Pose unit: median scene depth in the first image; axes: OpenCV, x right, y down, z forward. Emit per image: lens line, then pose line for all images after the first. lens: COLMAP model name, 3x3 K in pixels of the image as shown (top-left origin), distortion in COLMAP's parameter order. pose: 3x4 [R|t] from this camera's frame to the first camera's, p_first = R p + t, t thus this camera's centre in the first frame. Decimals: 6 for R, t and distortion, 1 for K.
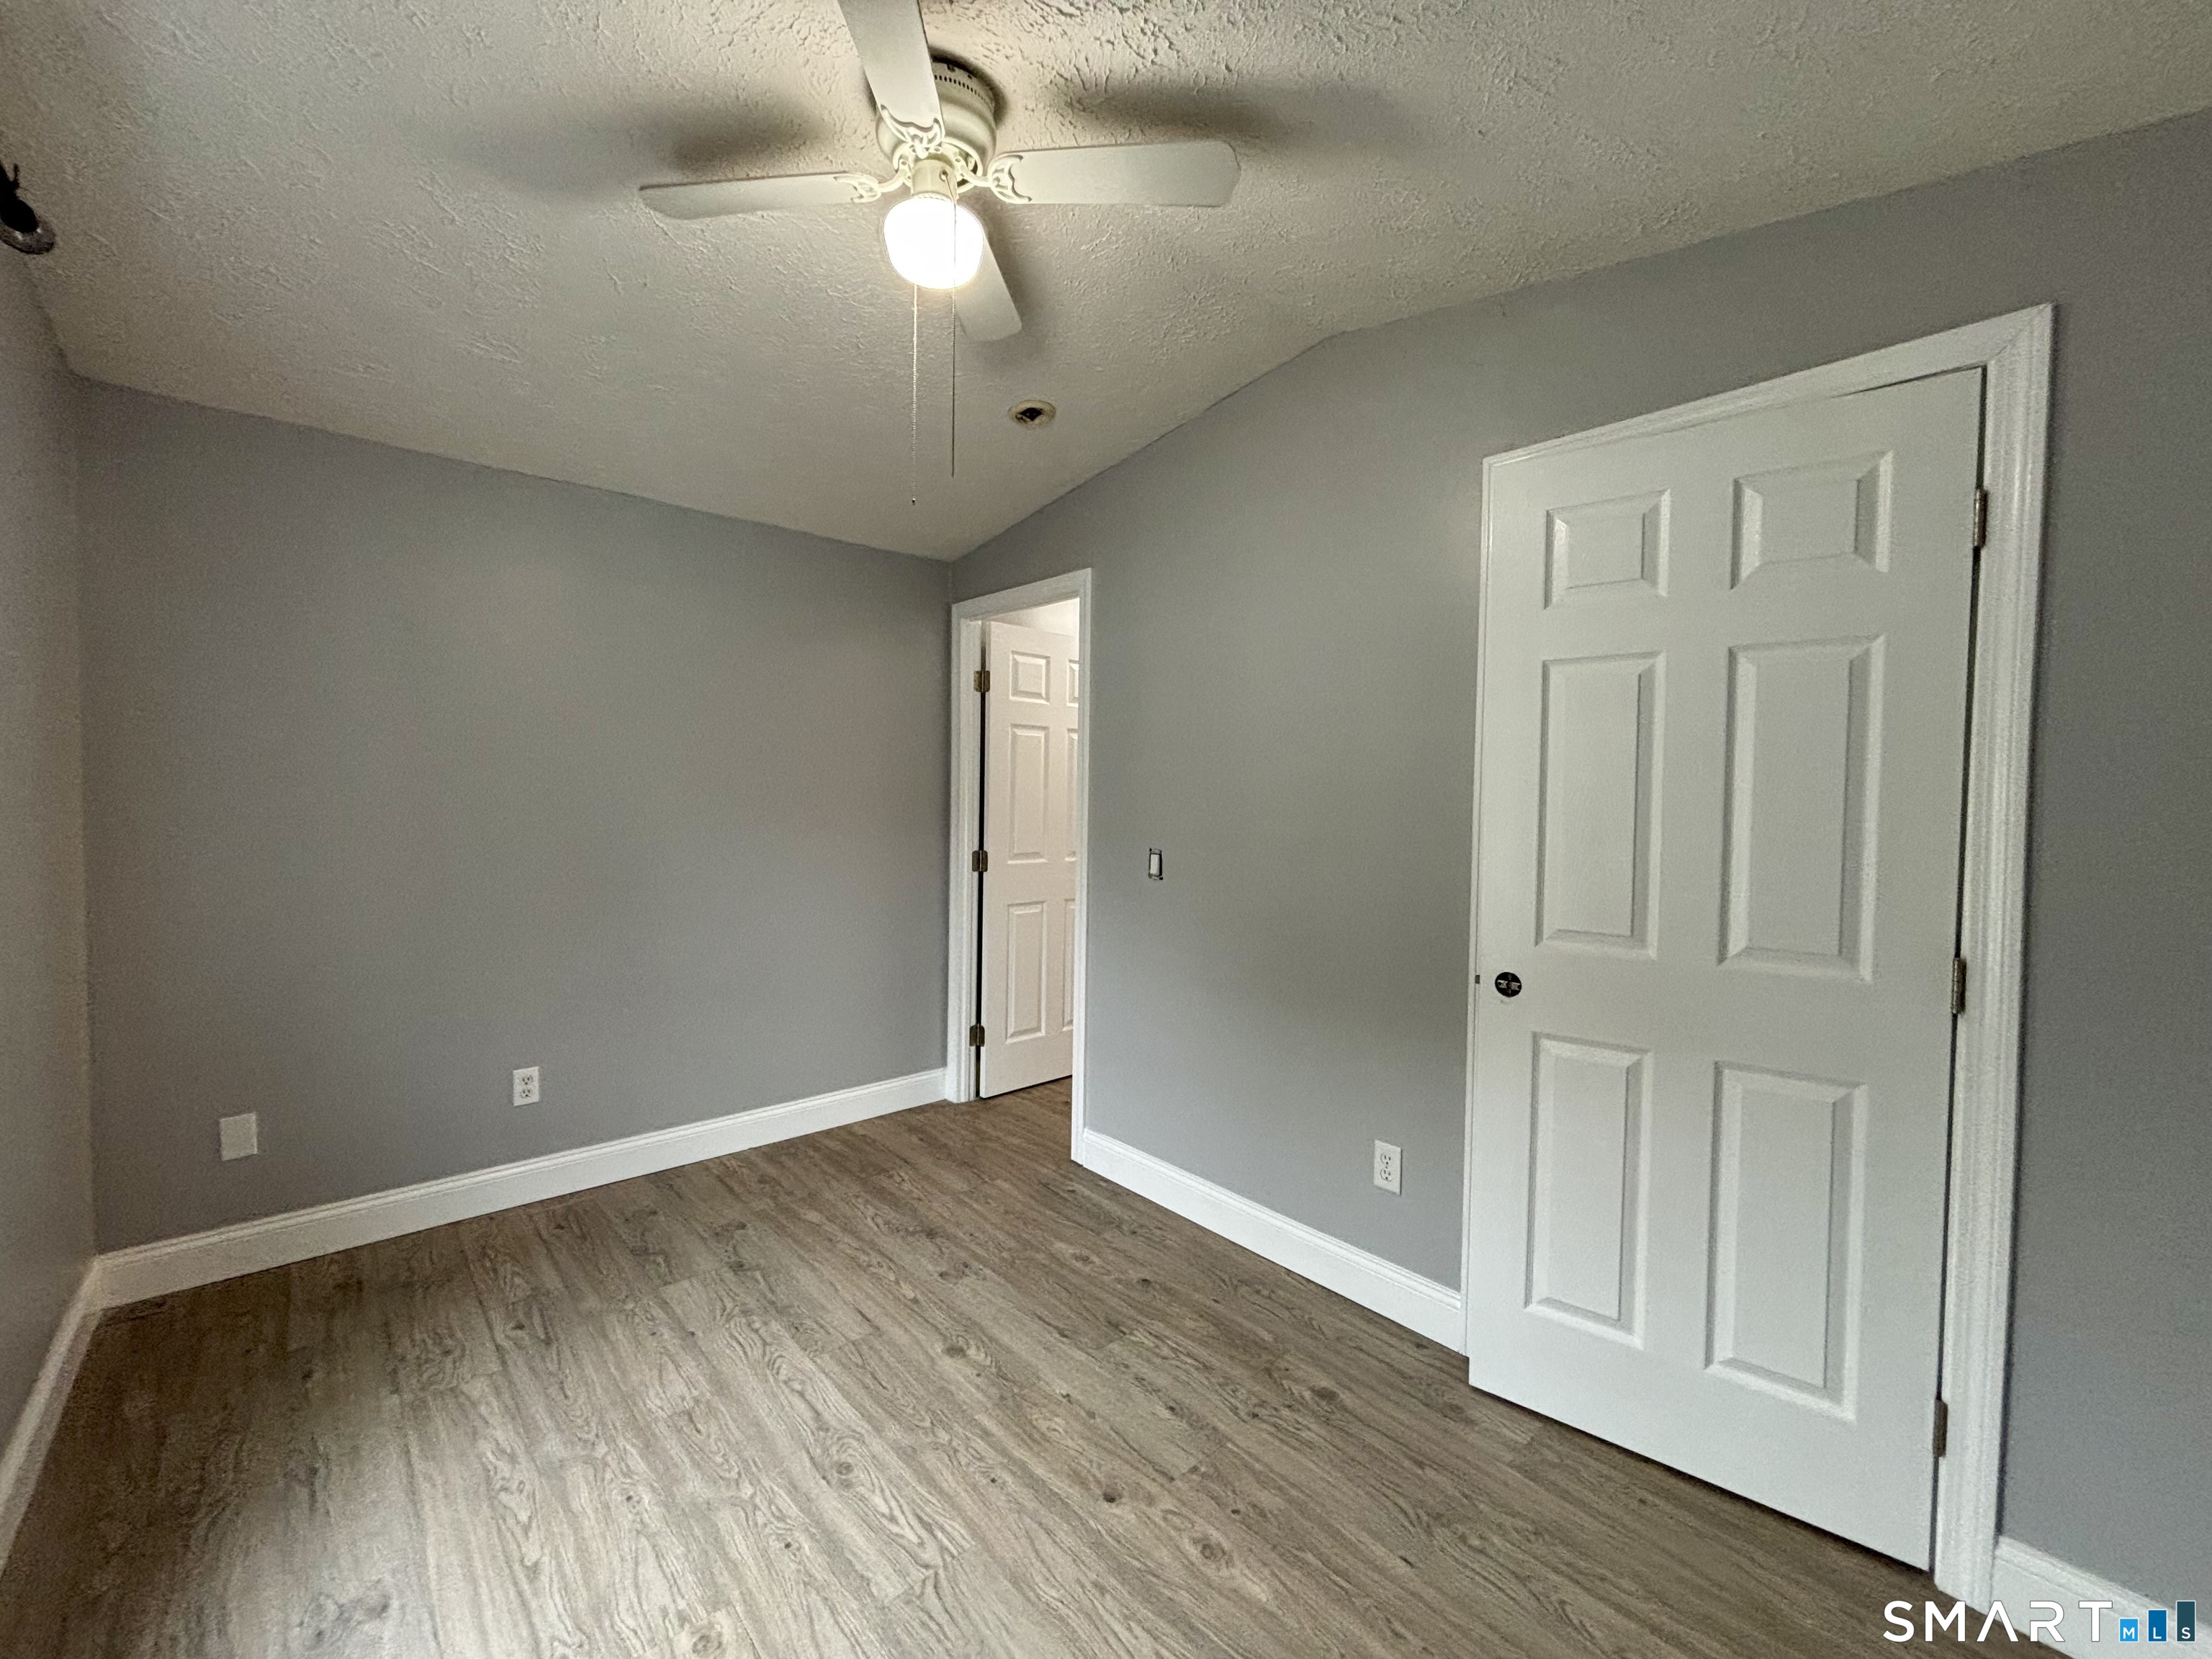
lens RADIAL K [[887.0, 0, 1109.1], [0, 887.0, 823.7], [0, 0, 1]] dist [0.001453, -0.000980]
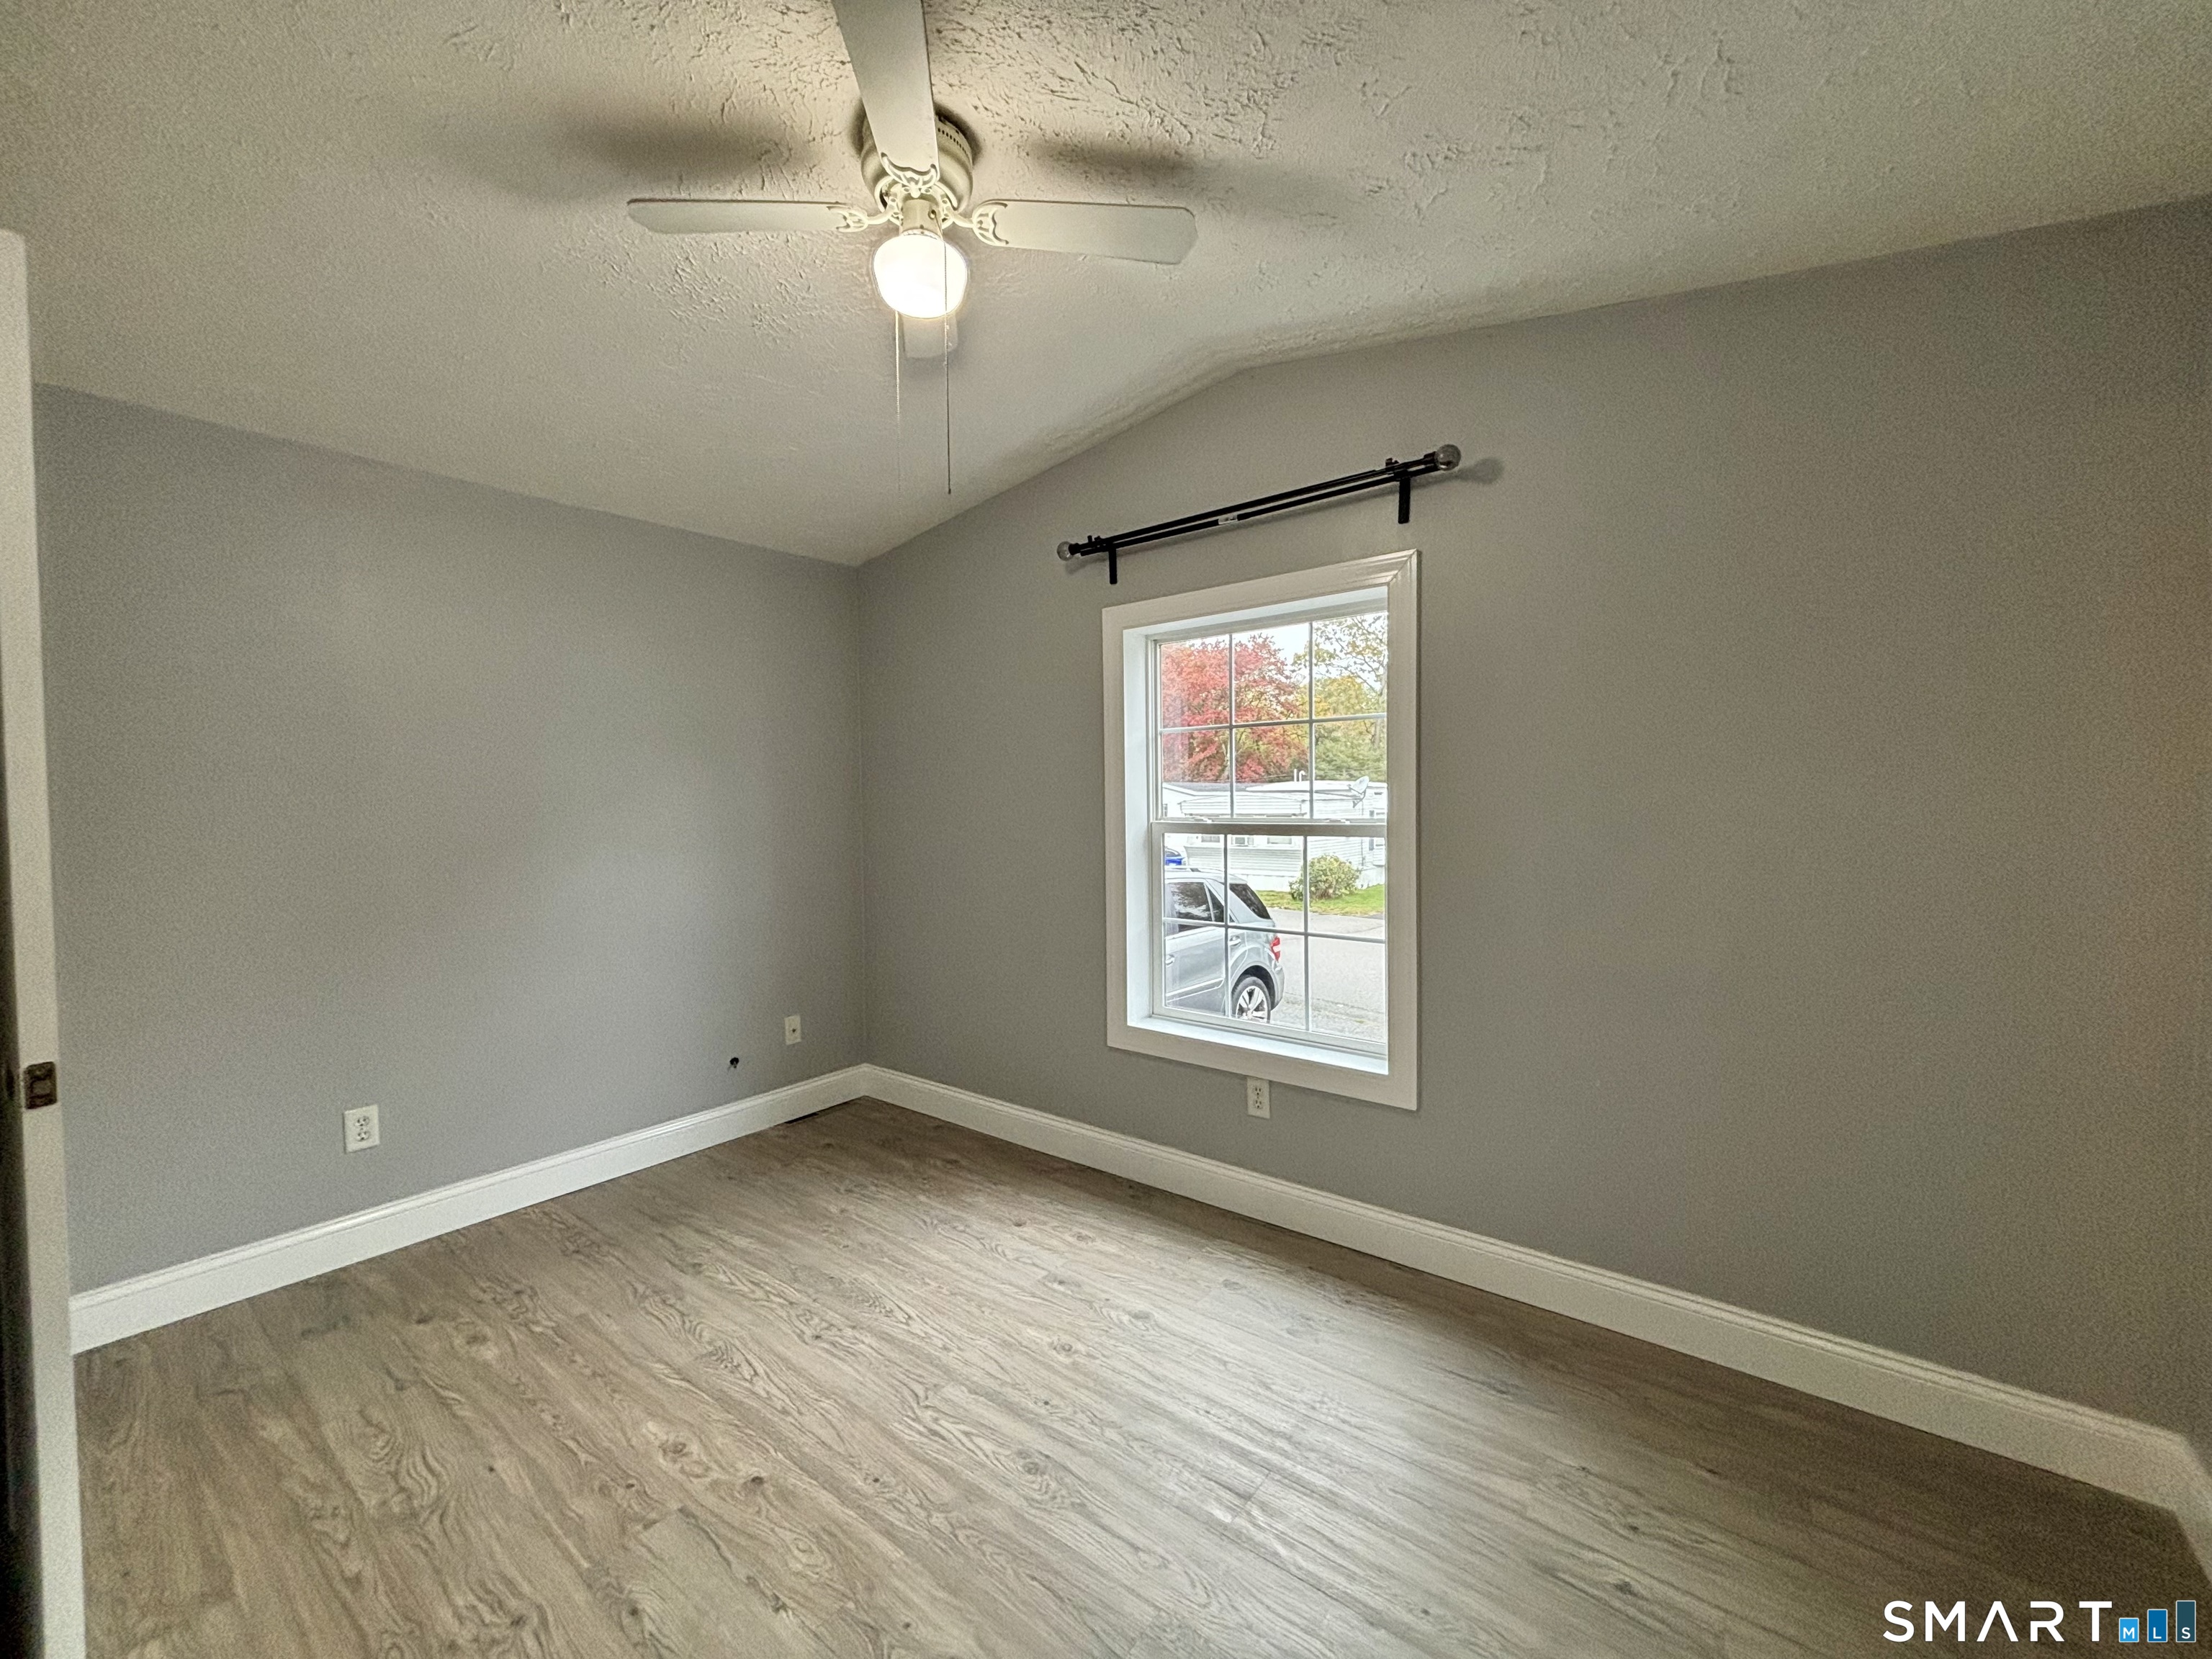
lens RADIAL K [[887.0, 0, 1102.9], [0, 887.0, 823.8], [0, 0, 1]] dist [0.001453, -0.000980]
pose [[-0.986540, 0.000103, -0.163518, -0.210899], [-0.009570, 0.998250, 0.058361, -0.045228], [0.163238, 0.059141, -0.984813, 1.907449]]
